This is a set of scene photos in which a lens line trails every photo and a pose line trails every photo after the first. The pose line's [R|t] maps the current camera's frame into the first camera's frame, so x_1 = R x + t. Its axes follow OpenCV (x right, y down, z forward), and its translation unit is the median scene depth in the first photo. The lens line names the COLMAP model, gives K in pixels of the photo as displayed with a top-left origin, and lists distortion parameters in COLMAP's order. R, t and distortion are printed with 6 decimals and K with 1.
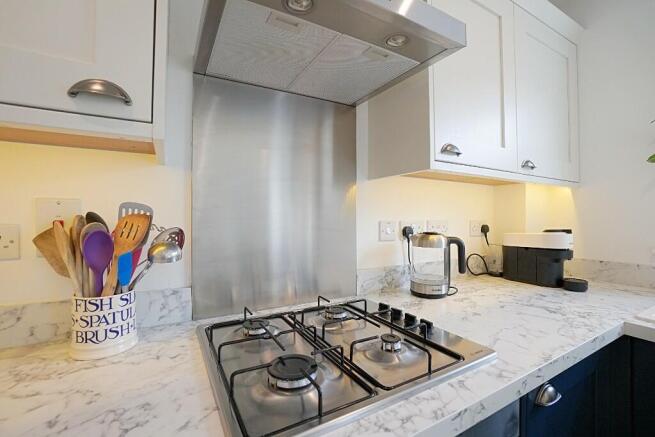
lens RADIAL K [[295.0, 0, 321.0], [0, 295.0, 212.3], [0, 0, 1]] dist [-0.058638, 0.016188]
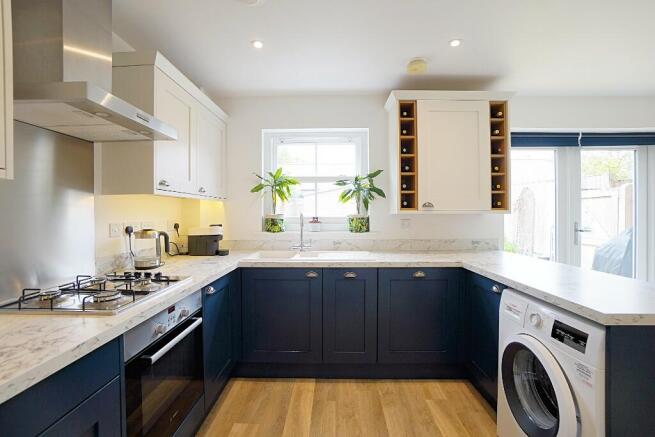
lens RADIAL K [[295.0, 0, 329.3], [0, 295.0, 213.8], [0, 0, 1]] dist [-0.058638, 0.016188]
pose [[0.504622, -0.008945, 0.863294, -0.469990], [0.001830, 0.999955, 0.009292, -0.028730], [-0.863339, -0.003109, 0.504615, -0.635658]]
